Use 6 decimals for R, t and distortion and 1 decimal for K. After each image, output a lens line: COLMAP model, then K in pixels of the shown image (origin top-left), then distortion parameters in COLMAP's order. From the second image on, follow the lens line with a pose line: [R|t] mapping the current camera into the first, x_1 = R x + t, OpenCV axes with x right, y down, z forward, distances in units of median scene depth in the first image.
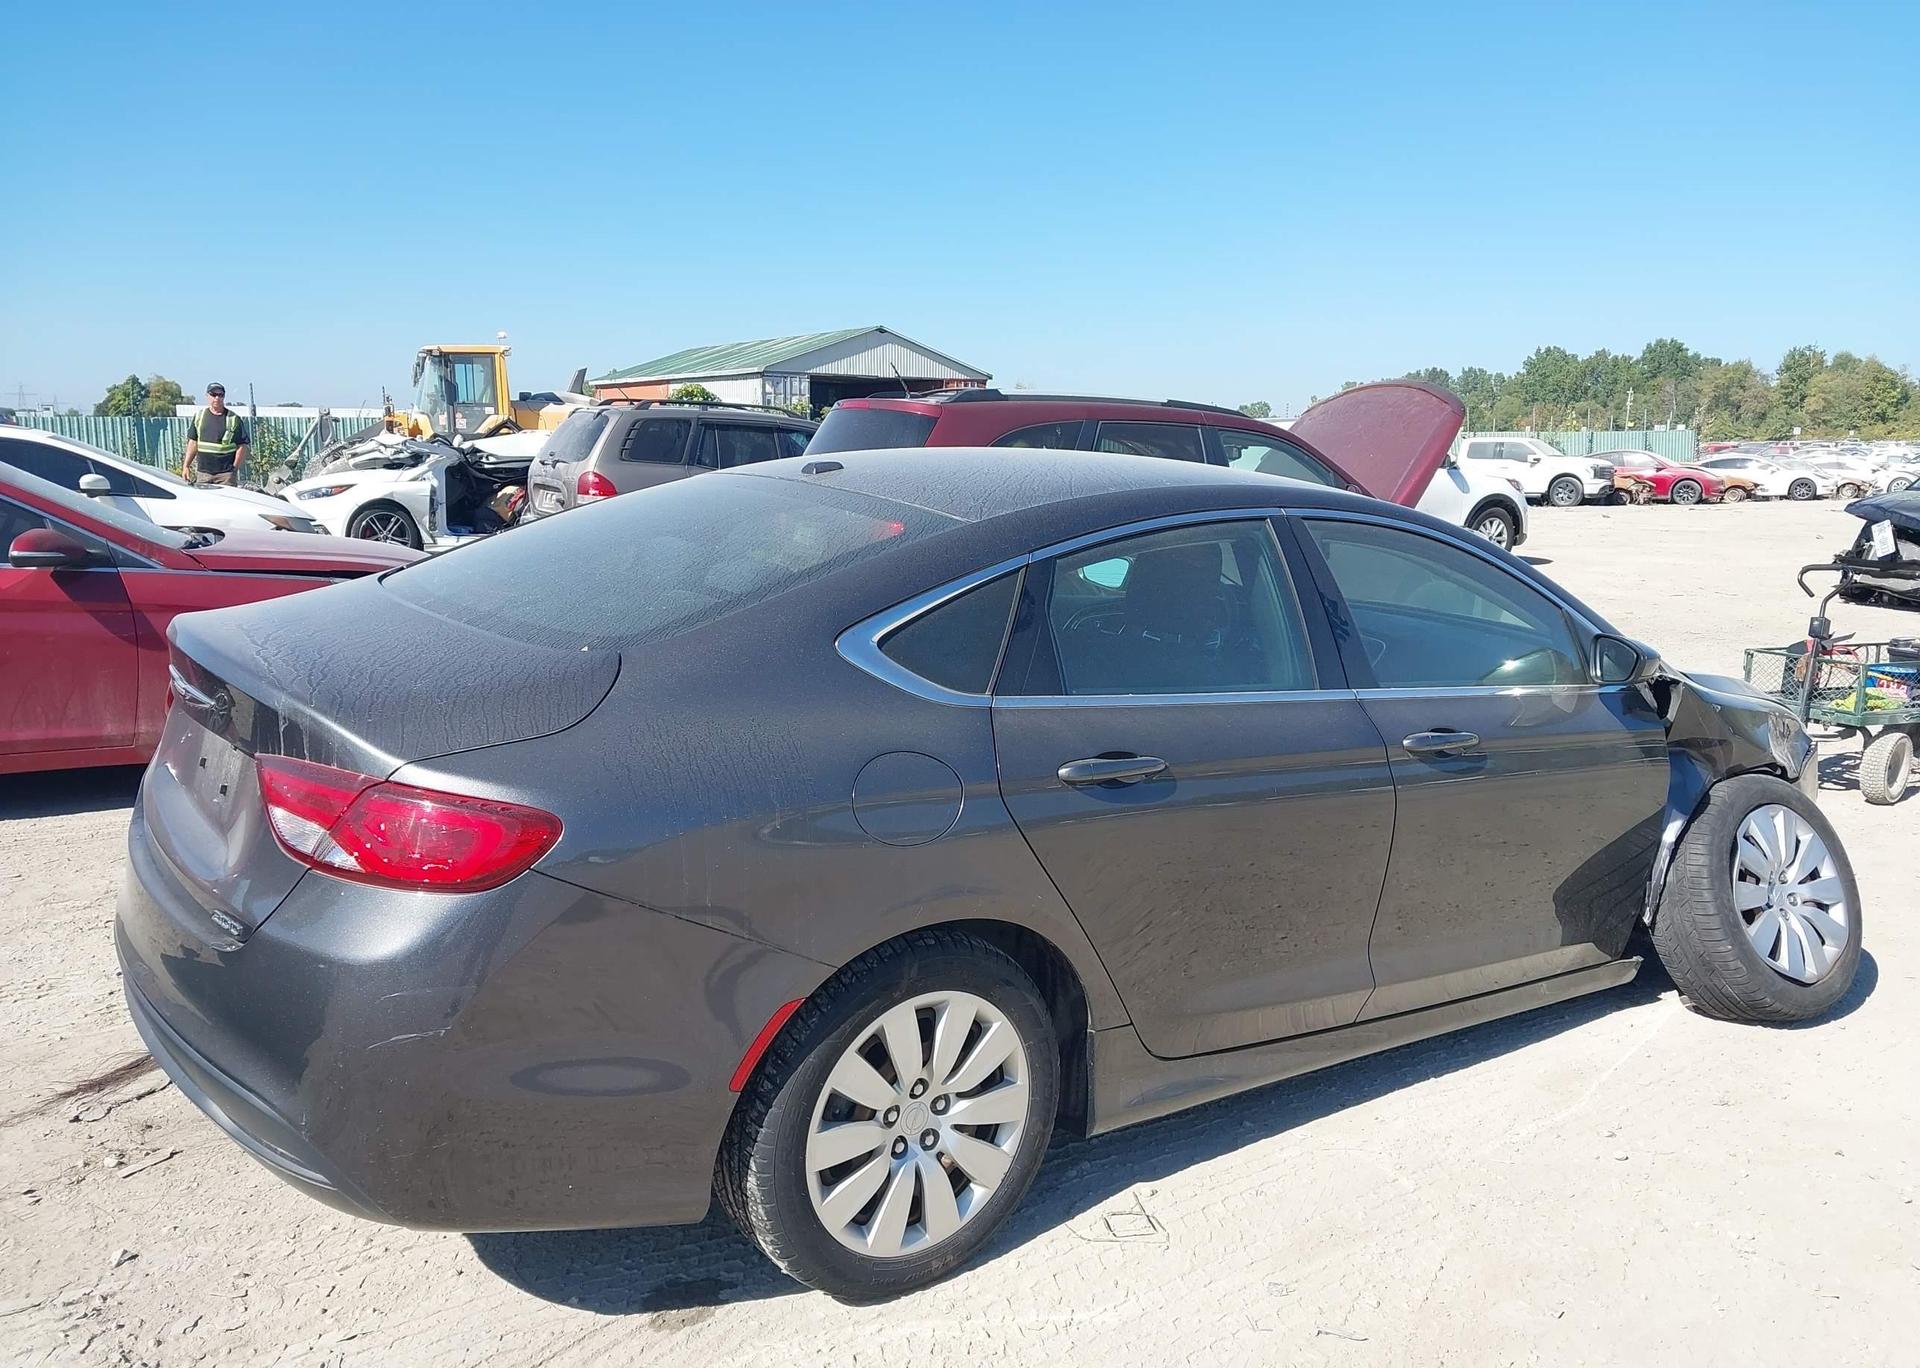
lens RADIAL K [[1517.2, 0, 961.7], [0, 1517.2, 678.0], [0, 0, 1]] dist [0.040515, -0.051150]
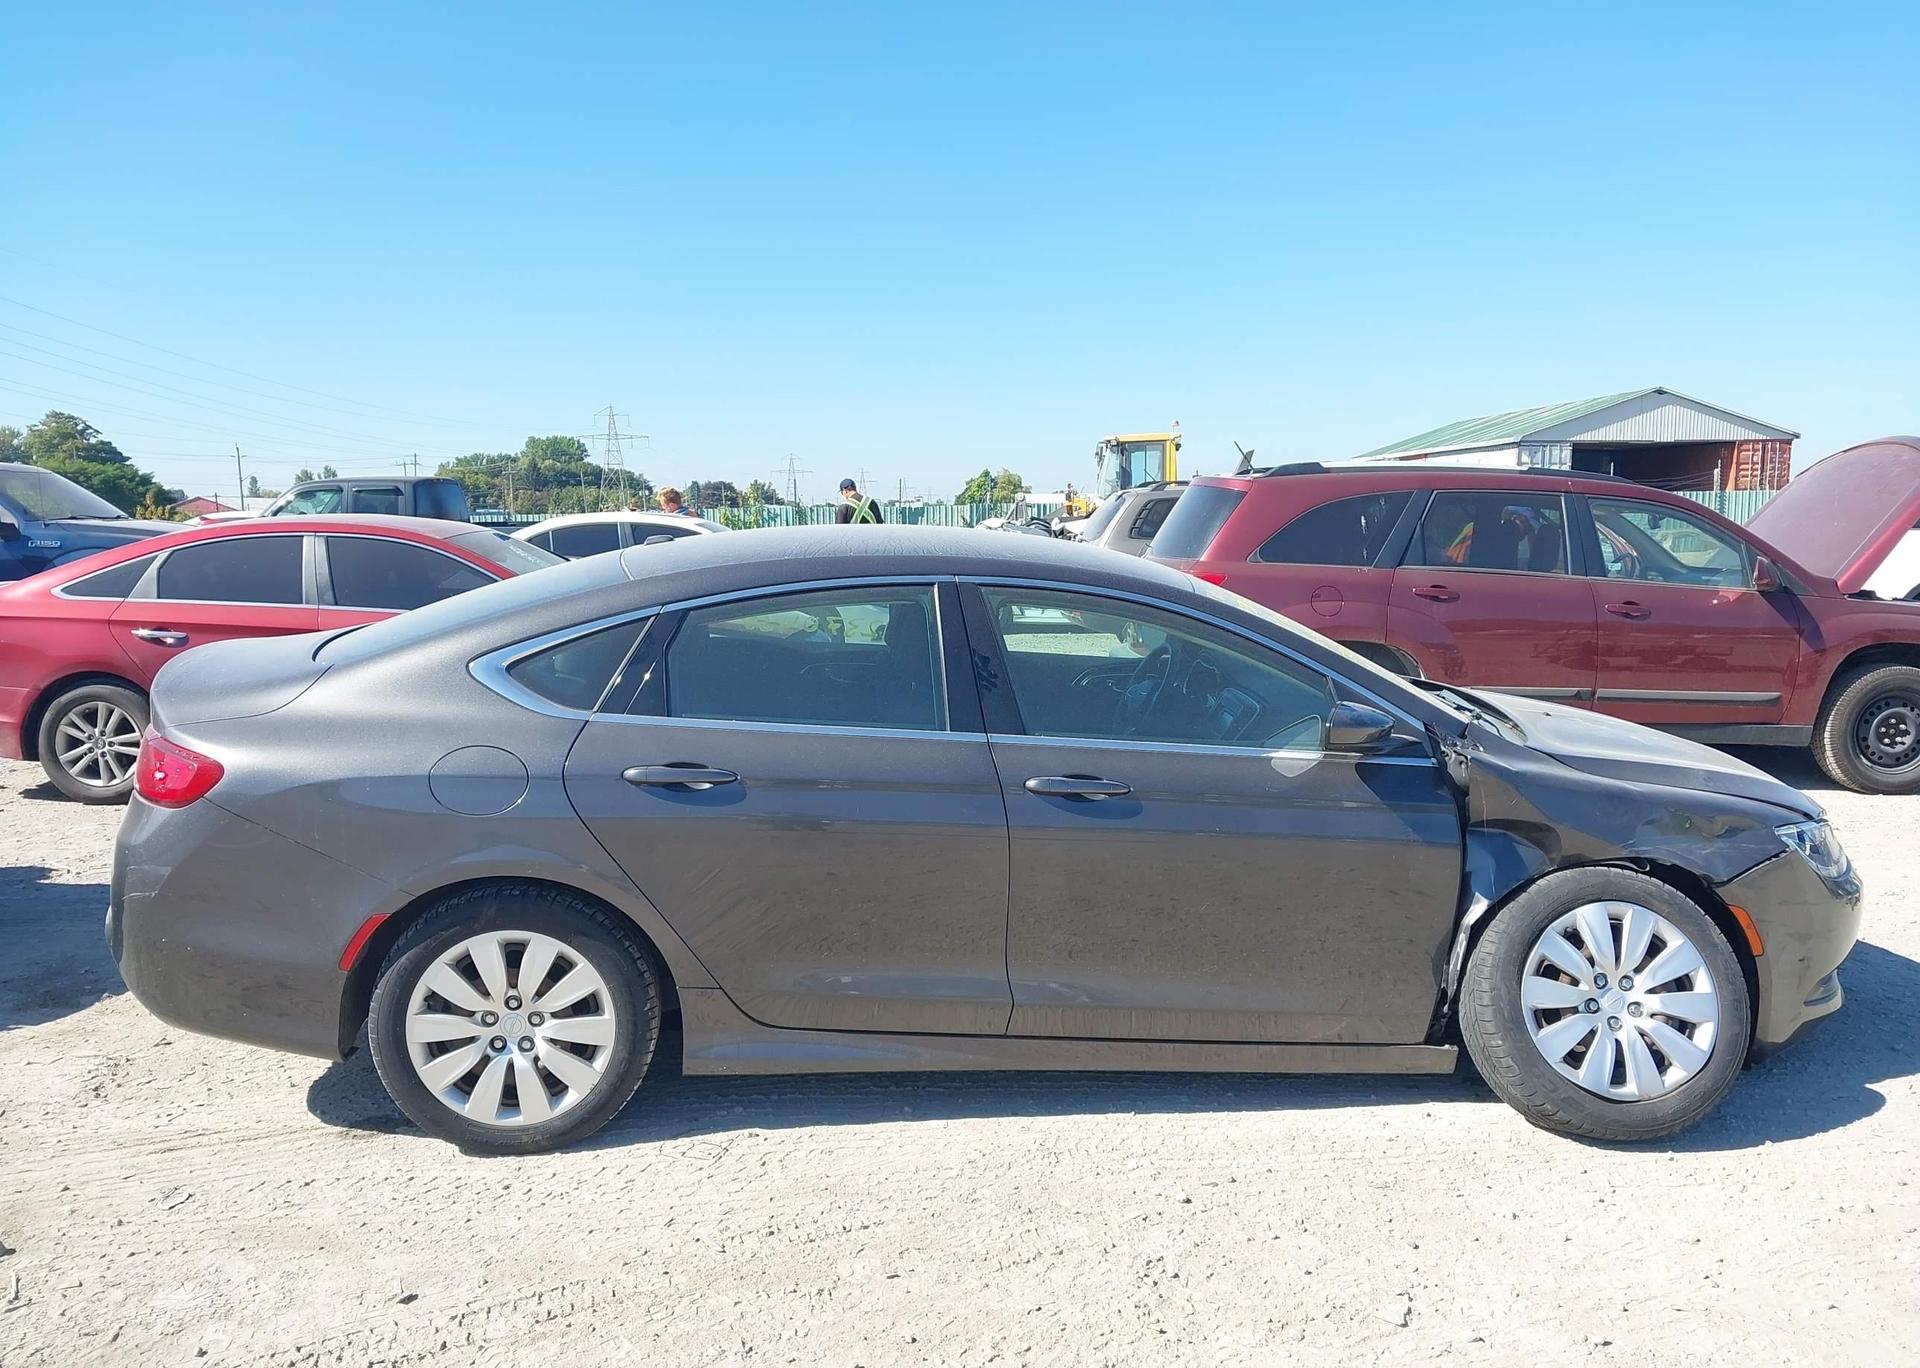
lens RADIAL K [[1517.2, 0, 956.5], [0, 1517.2, 705.4], [0, 0, 1]] dist [0.040515, -0.051150]
pose [[0.868212, 0.044767, -0.494171, 0.643883], [-0.060762, 0.998018, -0.016343, 0.005013], [0.492460, 0.044216, 0.869211, 0.010788]]
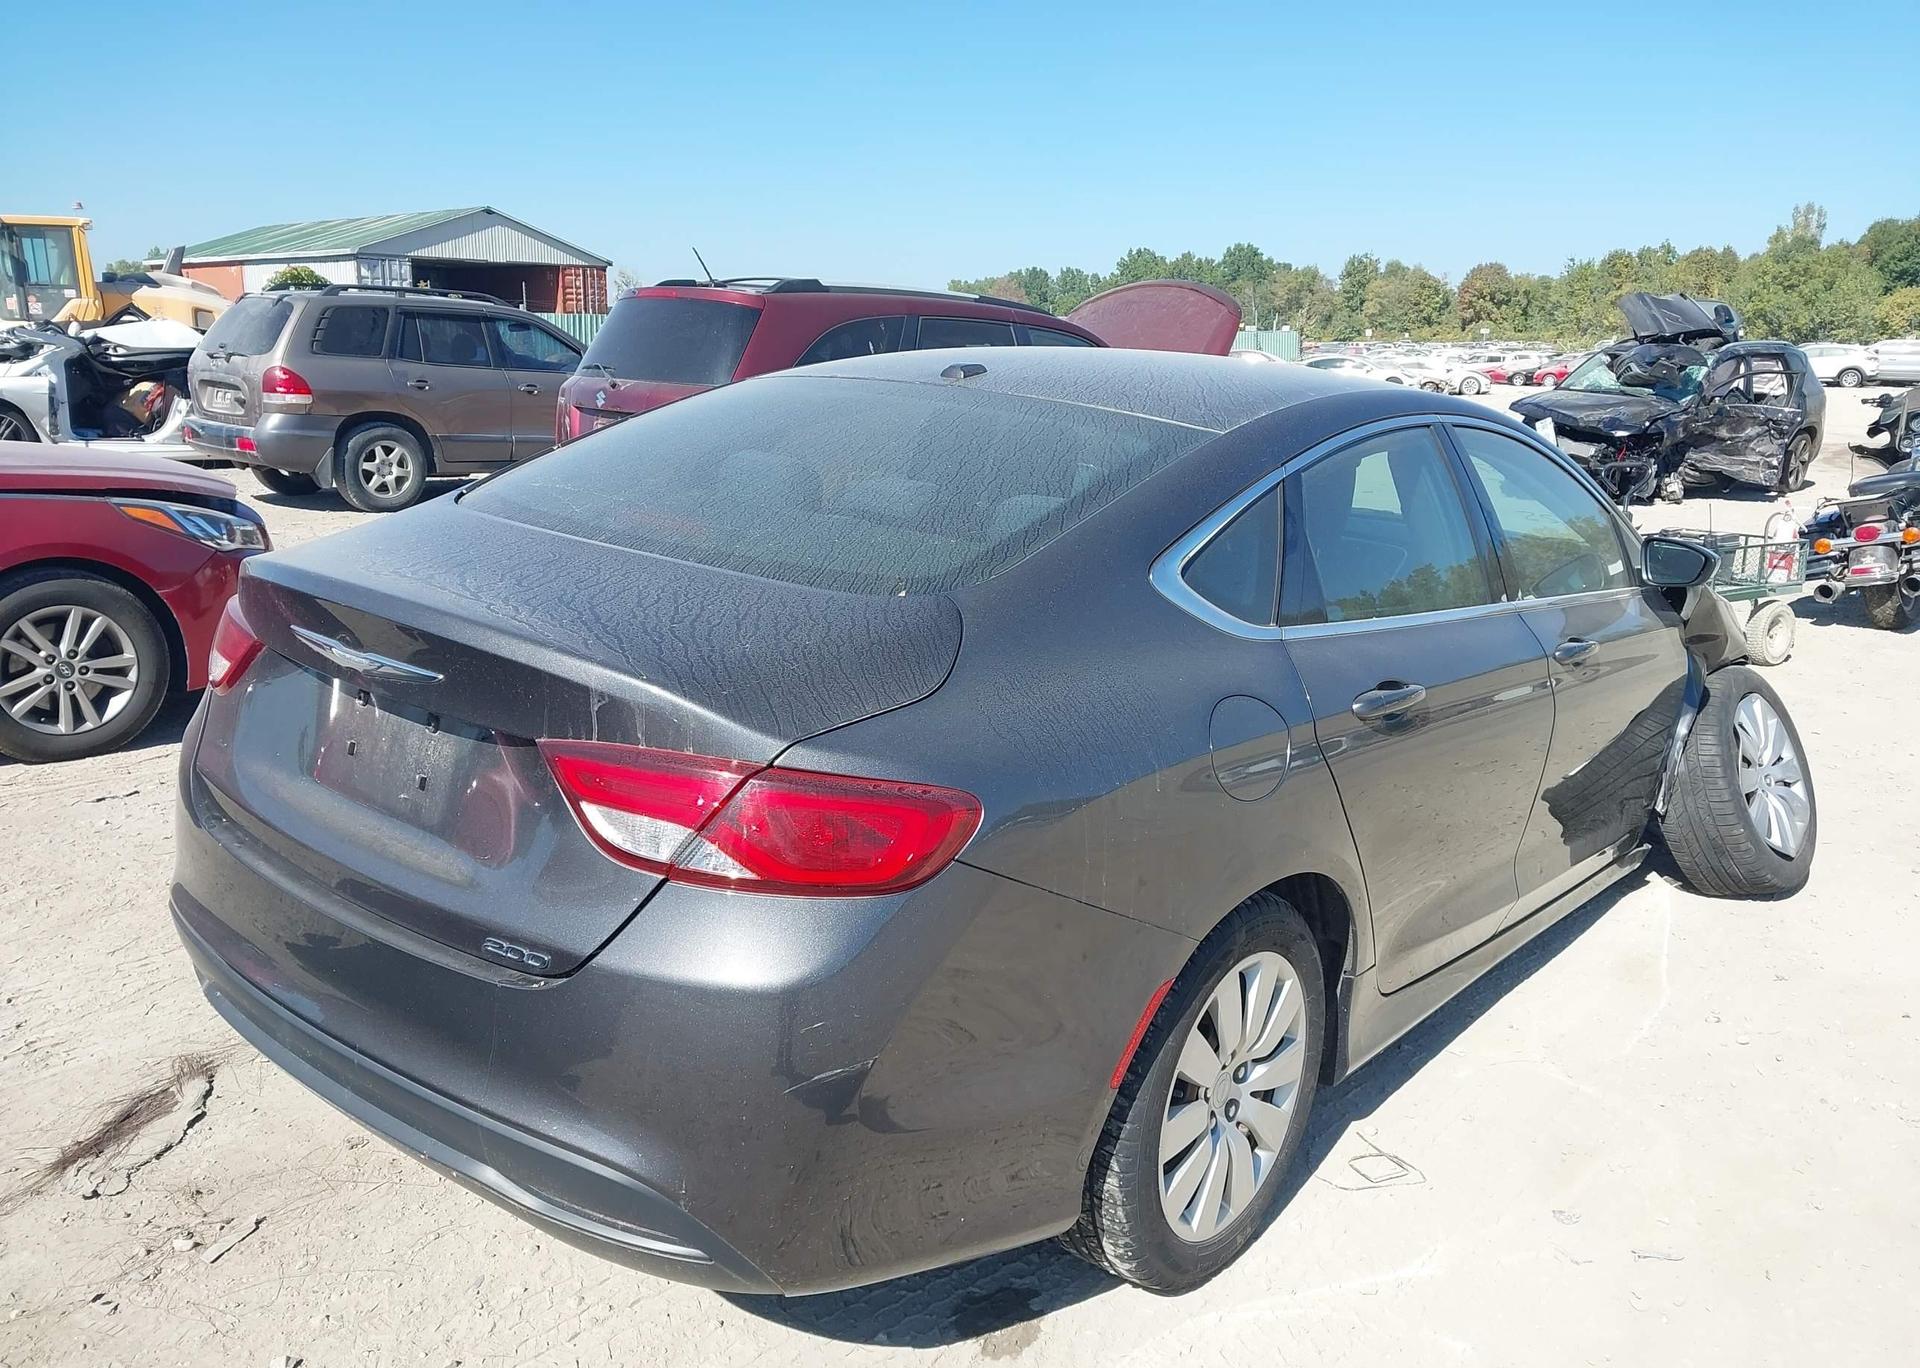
lens RADIAL K [[1517.2, 0, 965.4], [0, 1517.2, 692.8], [0, 0, 1]] dist [0.040515, -0.051150]
pose [[0.968413, -0.048156, 0.244659, -0.266034], [0.029516, 0.996414, 0.079292, -0.018555], [-0.247600, -0.069566, 0.966362, 0.111338]]
